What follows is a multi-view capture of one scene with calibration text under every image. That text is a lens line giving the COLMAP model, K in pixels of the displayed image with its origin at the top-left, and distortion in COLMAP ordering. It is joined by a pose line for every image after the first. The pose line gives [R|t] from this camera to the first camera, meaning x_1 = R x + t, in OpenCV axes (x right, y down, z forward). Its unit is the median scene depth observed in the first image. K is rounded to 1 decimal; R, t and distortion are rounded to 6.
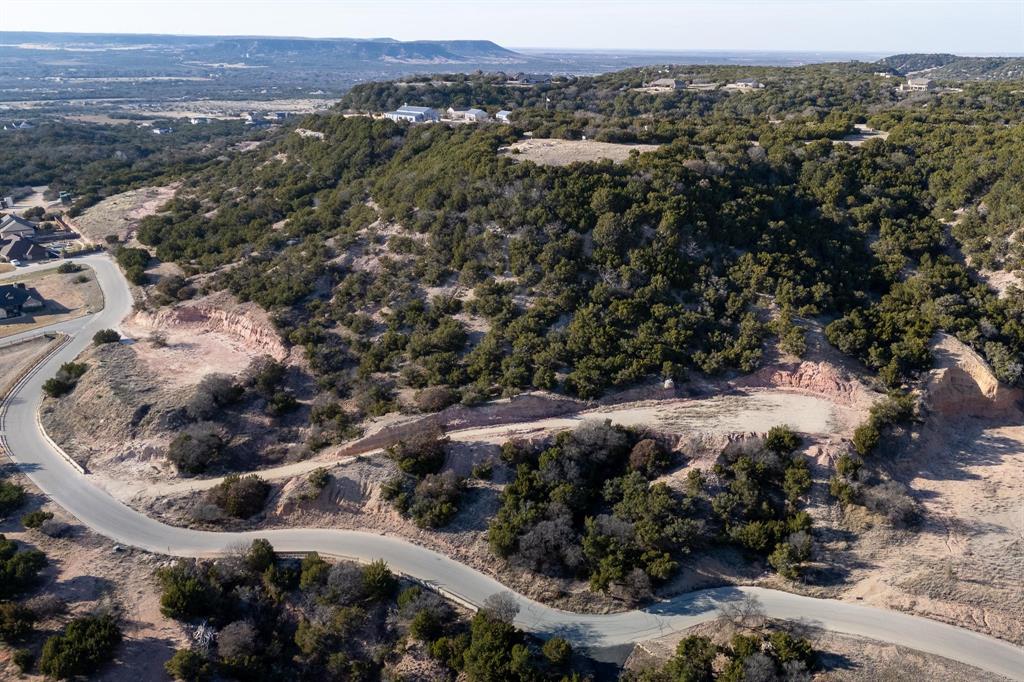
lens RADIAL K [[717.7, 0, 514.6], [0, 717.7, 347.1], [0, 0, 1]] dist [0.054071, -0.063592]
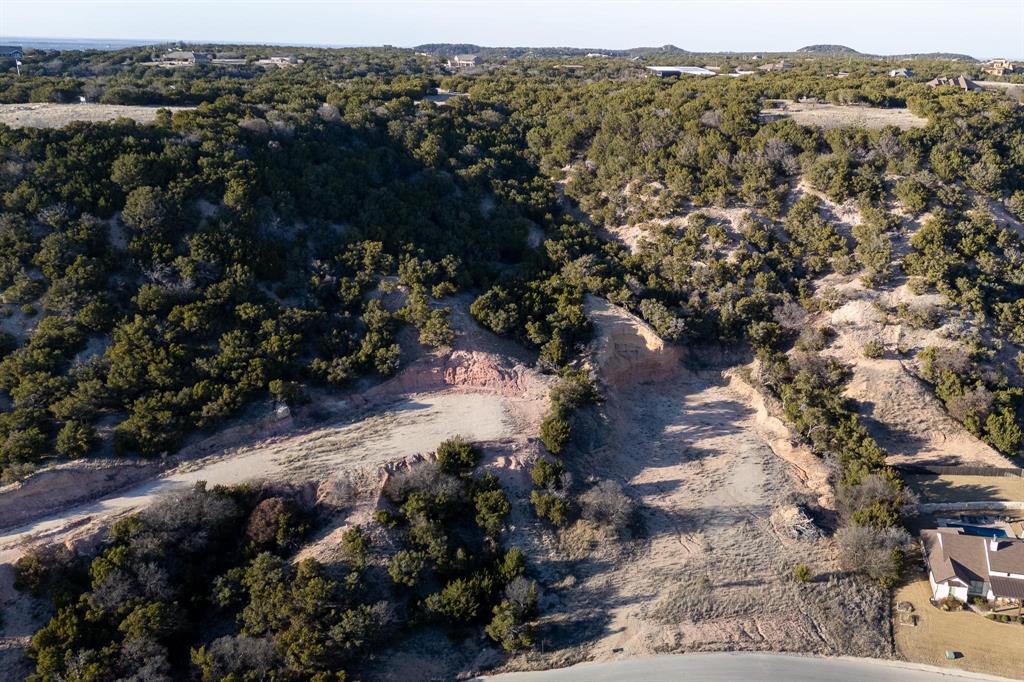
lens RADIAL K [[717.7, 0, 514.6], [0, 717.7, 347.1], [0, 0, 1]] dist [0.054071, -0.063592]
pose [[0.816998, -0.140465, 0.559271, 0.011384], [0.146433, 0.988623, 0.034388, -0.002388], [-0.557739, 0.053801, 0.828271, 0.278835]]
